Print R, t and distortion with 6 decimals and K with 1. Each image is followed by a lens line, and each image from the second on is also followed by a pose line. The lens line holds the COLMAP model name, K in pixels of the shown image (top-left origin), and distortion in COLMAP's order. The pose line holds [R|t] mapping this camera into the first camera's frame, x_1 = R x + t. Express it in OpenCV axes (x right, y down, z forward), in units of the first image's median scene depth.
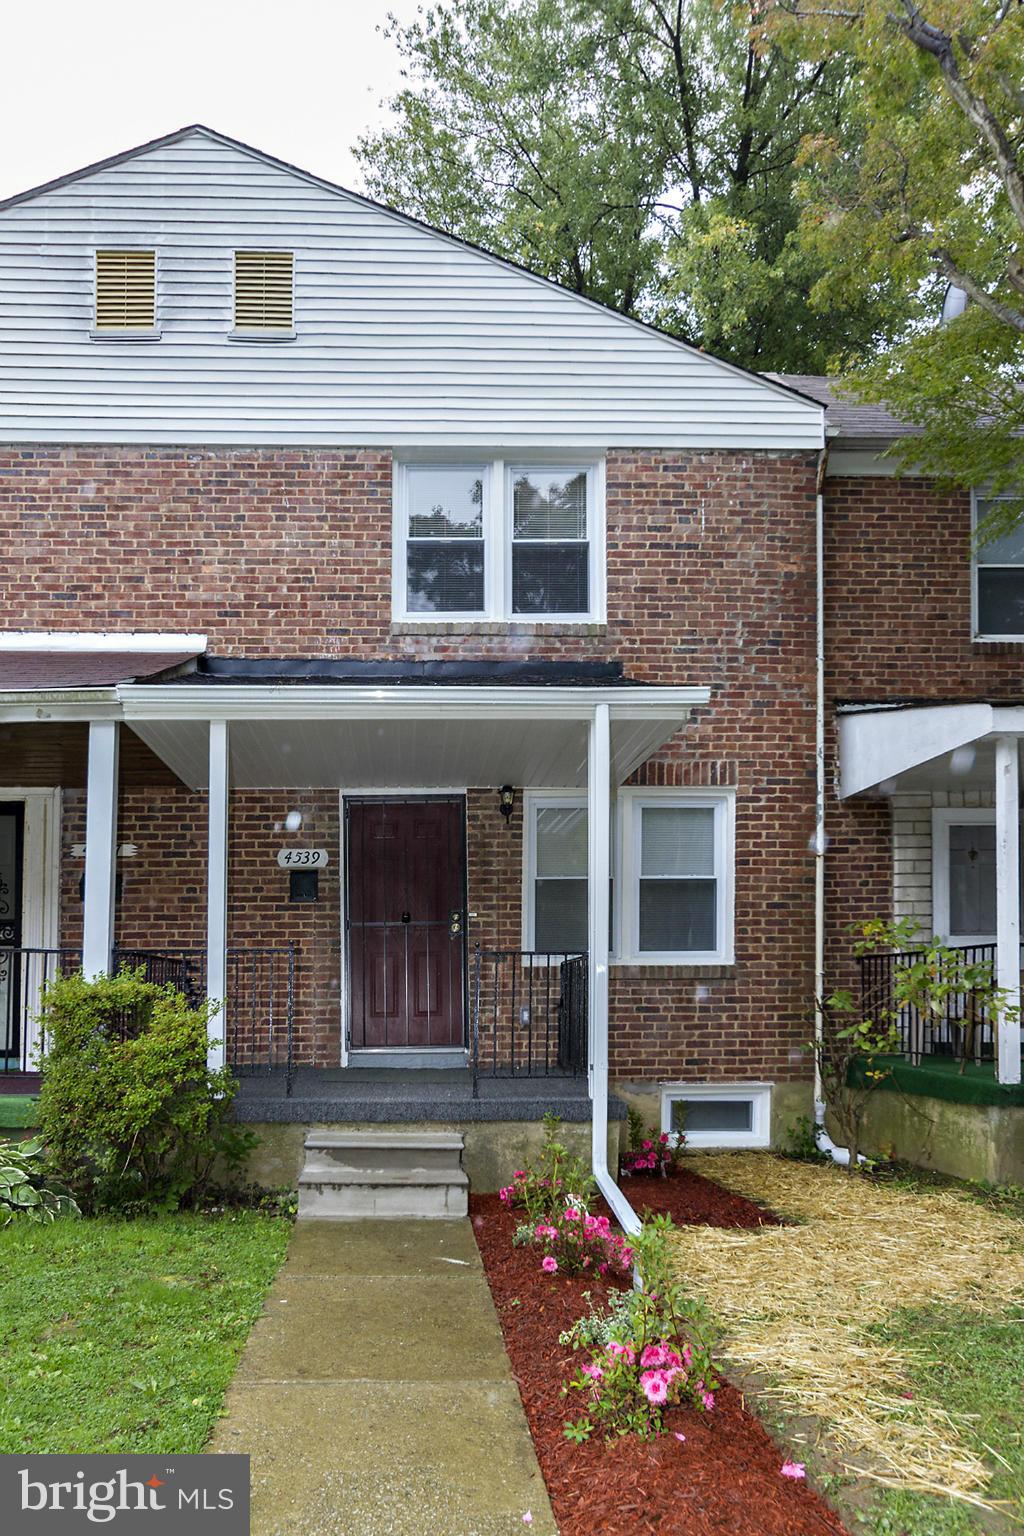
lens RADIAL K [[1285.8, 0, 512.0], [0, 1285.8, 768.0], [0, 0, 1]] dist [0.016400, -0.006657]
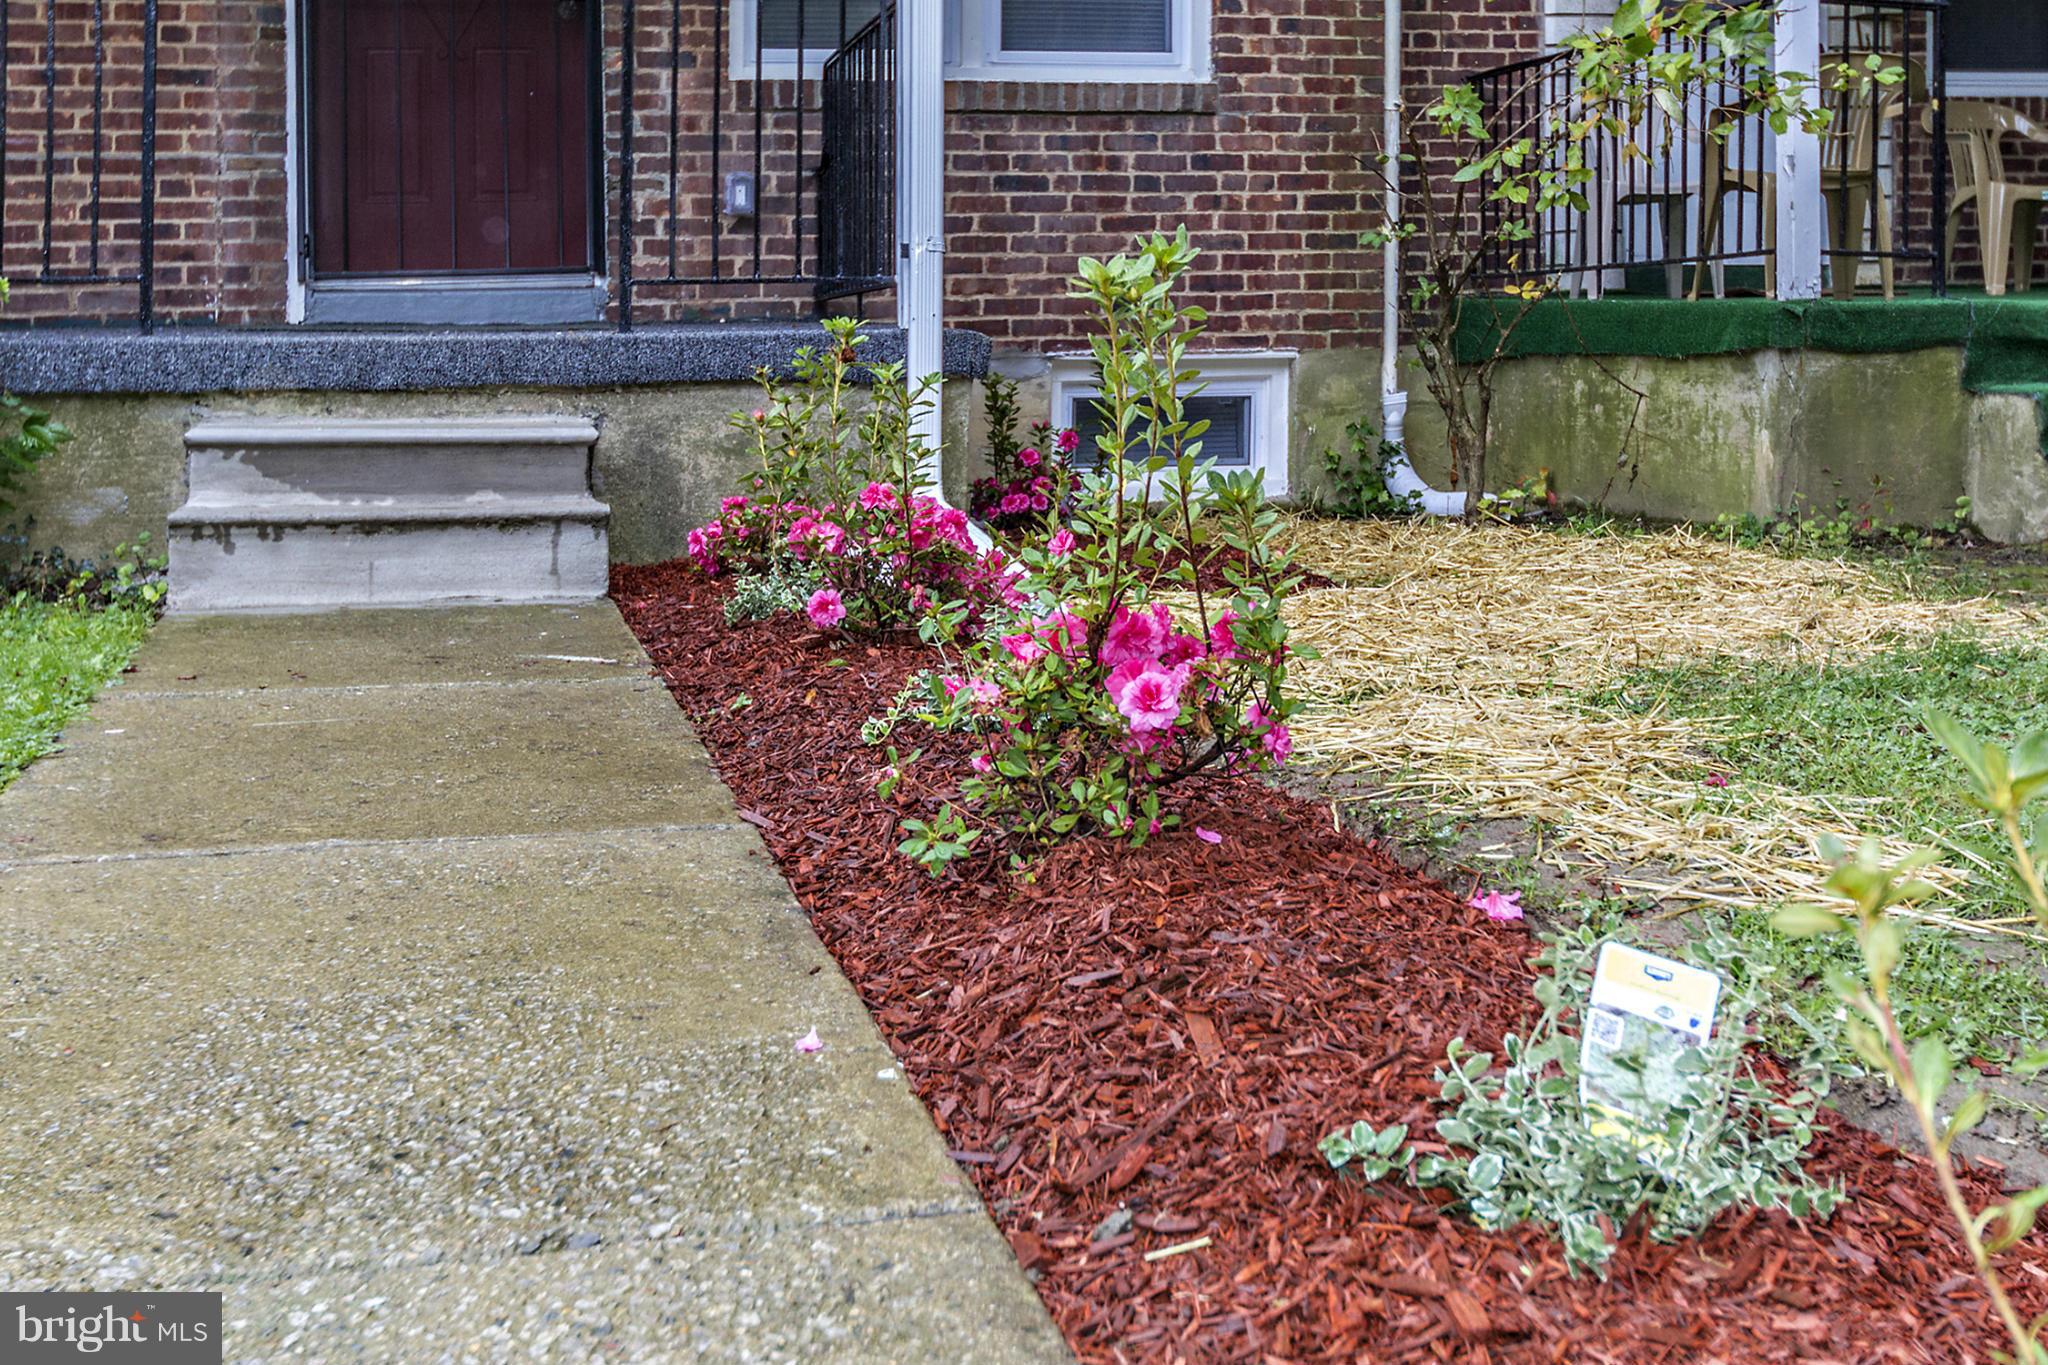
lens RADIAL K [[1959.0, 0, 1031.2], [0, 1959.0, 687.5], [0, 0, 1]] dist [0.003291, 0.011073]
pose [[0.978760, -0.002974, 0.204987, -0.030201], [0.009017, 0.999552, -0.028557, 0.391276], [-0.204810, 0.029798, 0.978348, 0.358524]]
